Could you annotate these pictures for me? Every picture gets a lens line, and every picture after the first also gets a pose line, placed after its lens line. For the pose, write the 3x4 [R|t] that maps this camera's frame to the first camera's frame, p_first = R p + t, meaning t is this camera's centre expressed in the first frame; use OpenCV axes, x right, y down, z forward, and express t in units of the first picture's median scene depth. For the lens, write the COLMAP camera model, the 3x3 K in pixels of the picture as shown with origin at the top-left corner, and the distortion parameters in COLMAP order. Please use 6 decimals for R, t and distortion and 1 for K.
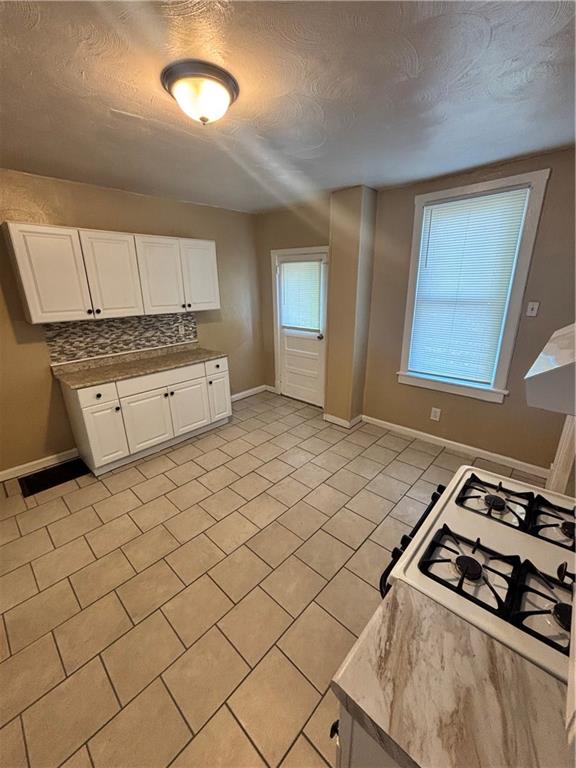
lens RADIAL K [[308.4, 0, 288.2], [0, 308.4, 381.6], [0, 0, 1]] dist [-0.002979, 0.001120]
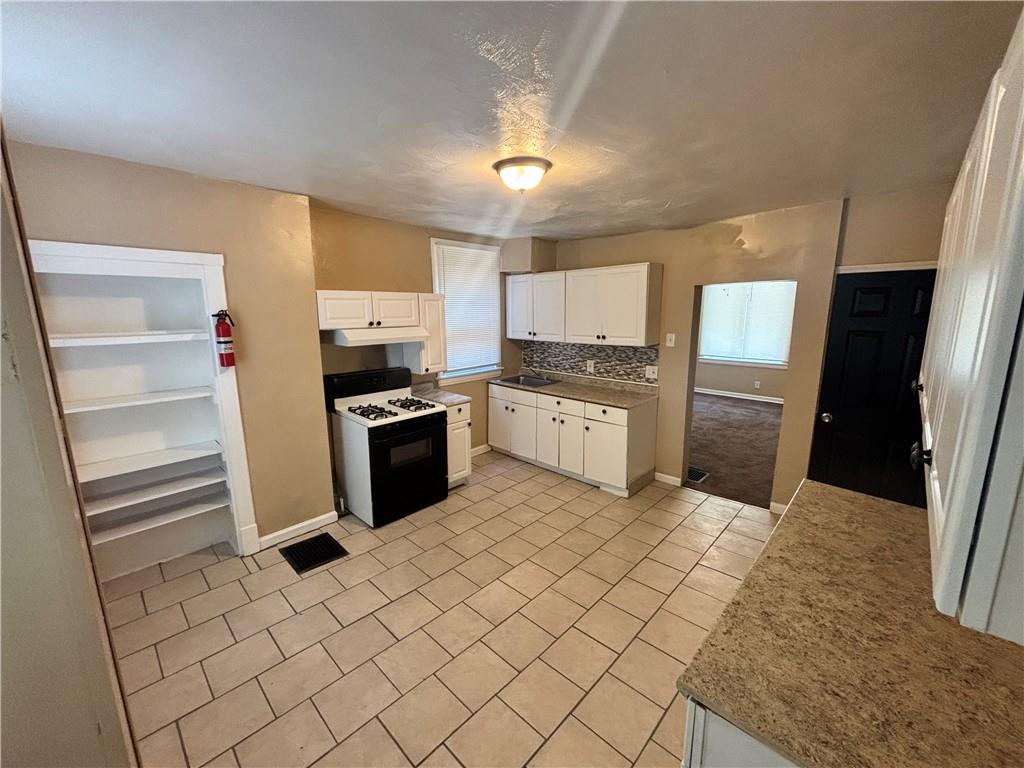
lens RADIAL K [[411.2, 0, 511.1], [0, 411.2, 382.4], [0, 0, 1]] dist [-0.002979, 0.001120]
pose [[-0.999789, 0.016763, 0.011866, -0.118560], [0.020368, 0.883469, 0.468046, -0.468912], [-0.002637, 0.468189, -0.883624, 1.402774]]
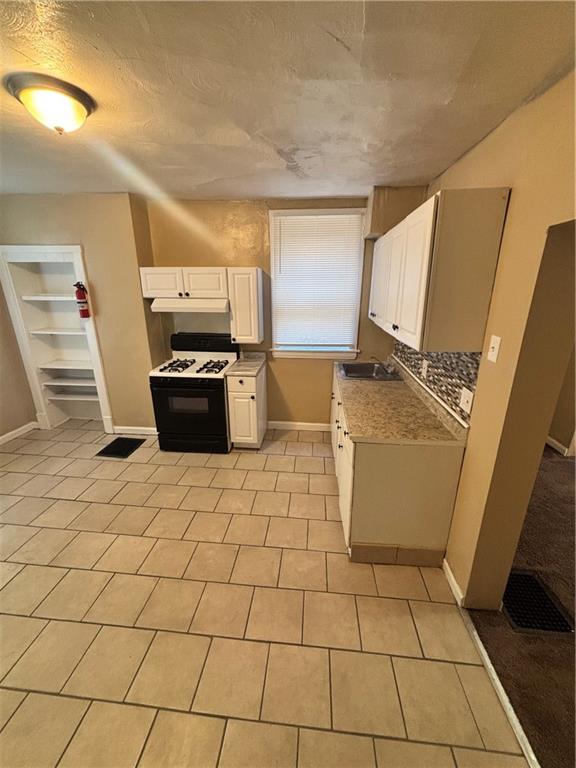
lens RADIAL K [[308.4, 0, 287.7], [0, 308.4, 382.5], [0, 0, 1]] dist [-0.002979, 0.001120]
pose [[-0.610584, -0.228431, 0.758292, -0.832055], [0.243689, 0.856848, 0.454342, -0.207516], [-0.753527, 0.462201, -0.467512, 0.642613]]
